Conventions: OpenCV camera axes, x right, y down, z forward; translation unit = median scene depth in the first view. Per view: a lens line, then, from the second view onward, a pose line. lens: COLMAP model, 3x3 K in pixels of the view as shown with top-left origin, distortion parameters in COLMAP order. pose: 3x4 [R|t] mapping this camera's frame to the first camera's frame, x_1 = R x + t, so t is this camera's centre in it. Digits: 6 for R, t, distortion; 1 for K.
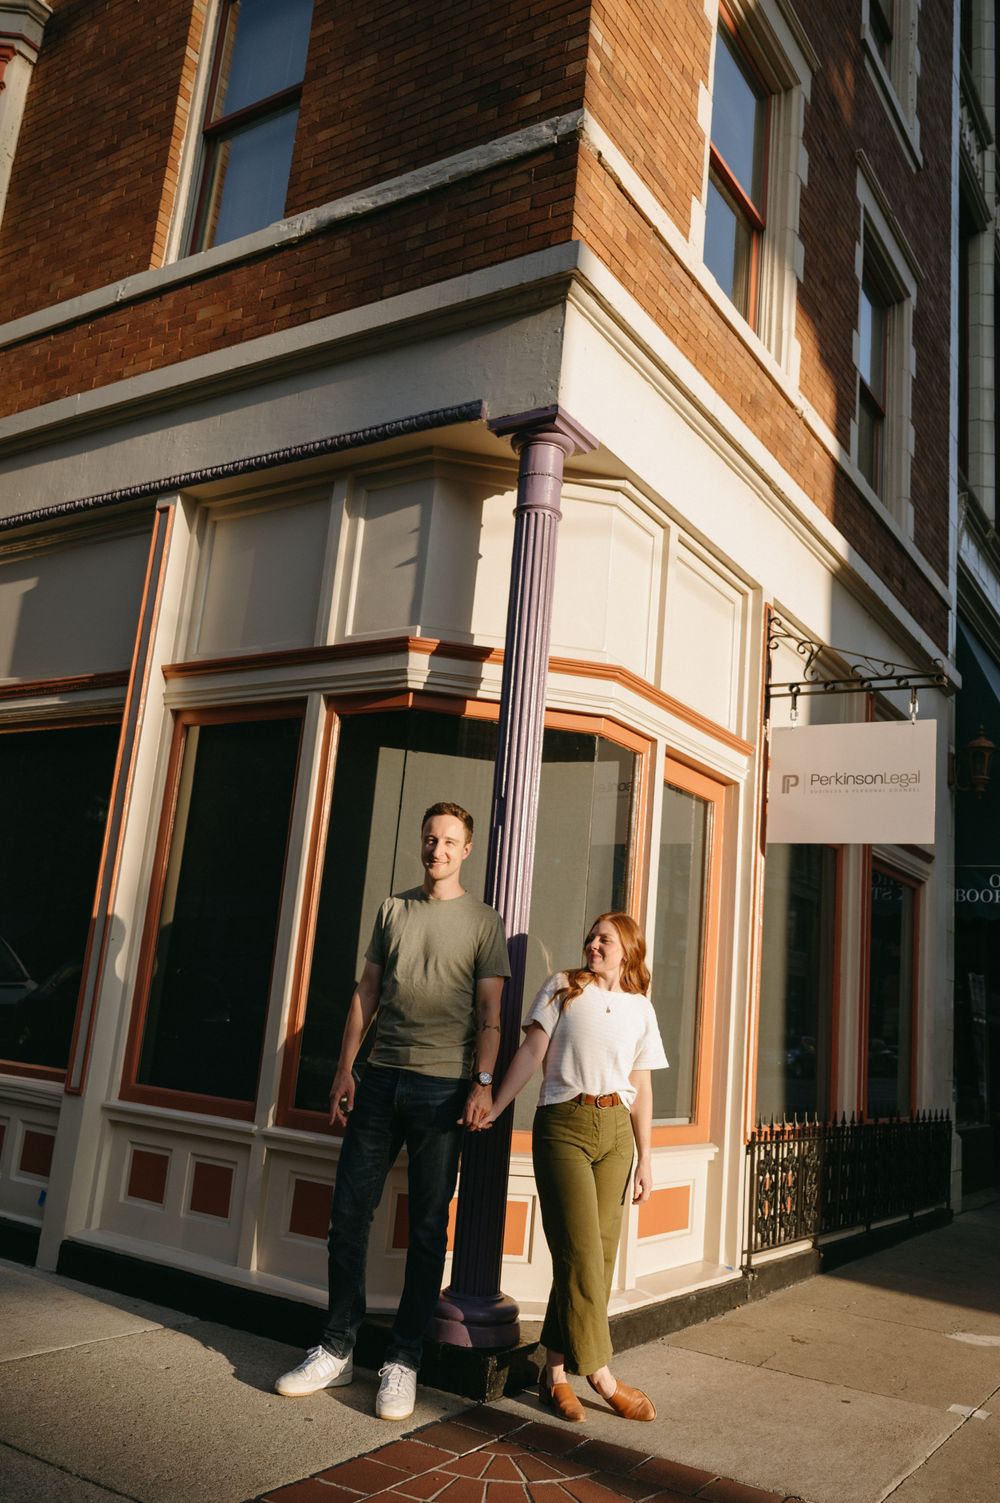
lens RADIAL K [[1225.2, 0, 495.3], [0, 1225.2, 739.6], [0, 0, 1]] dist [-0.000934, 0.003171]
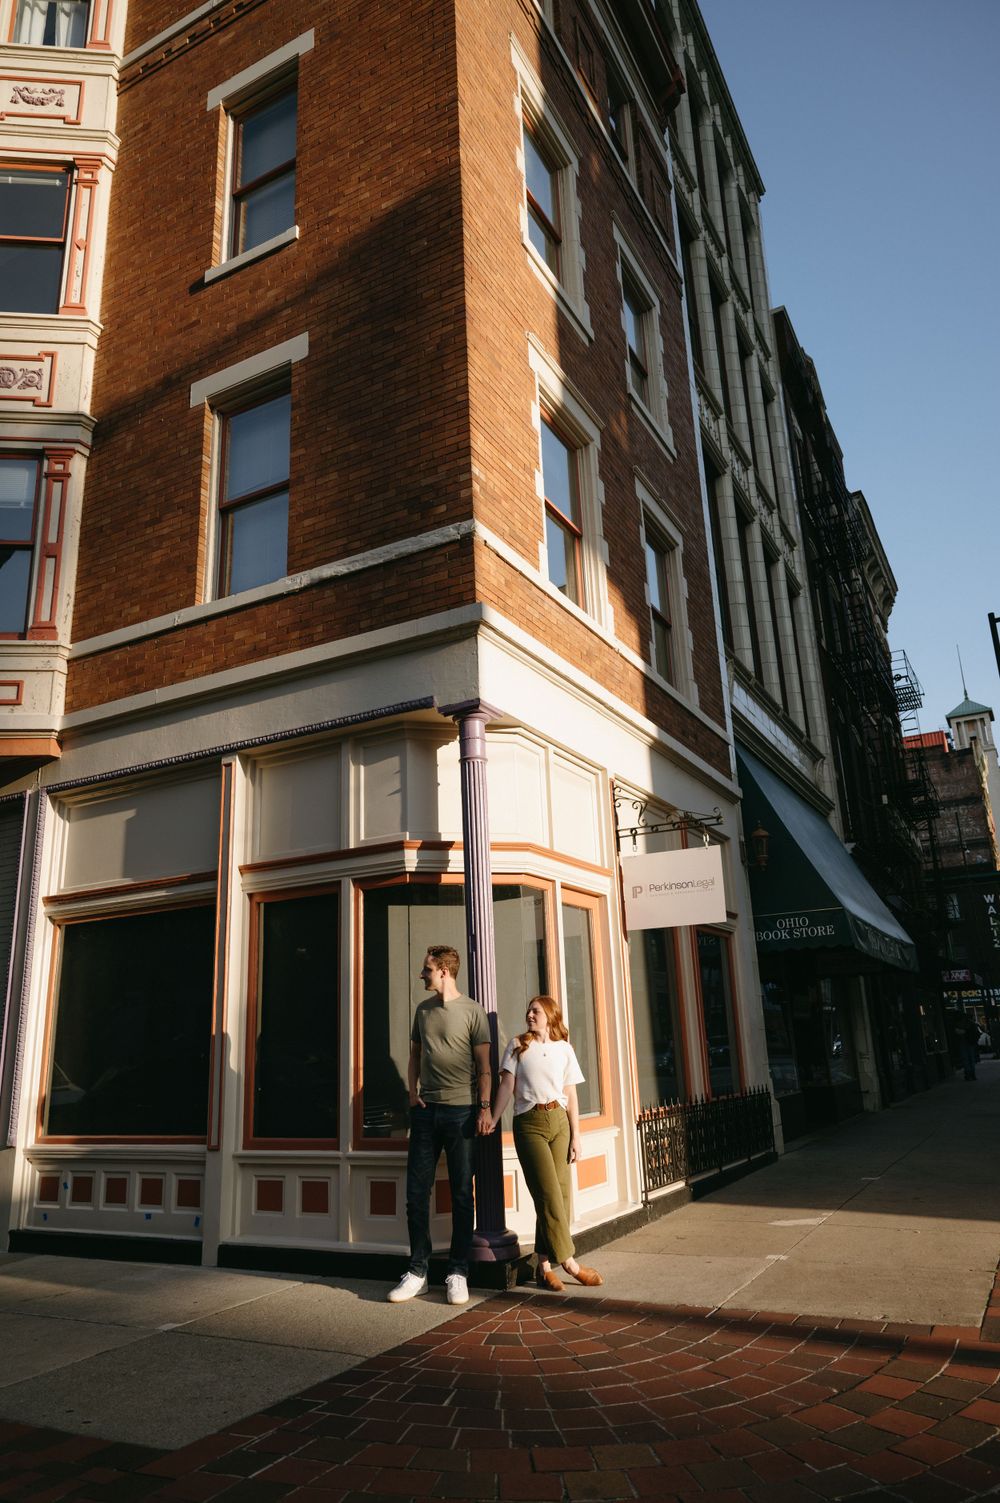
lens RADIAL K [[1024.0, 0, 500.0], [0, 1024.0, 751.5], [0, 0, 1]] dist [-0.003162, 0.001123]
pose [[0.988930, -0.099670, 0.109922, -0.070528], [0.106286, 0.992754, -0.056059, -0.096799], [-0.103538, 0.067122, 0.992358, -0.343340]]
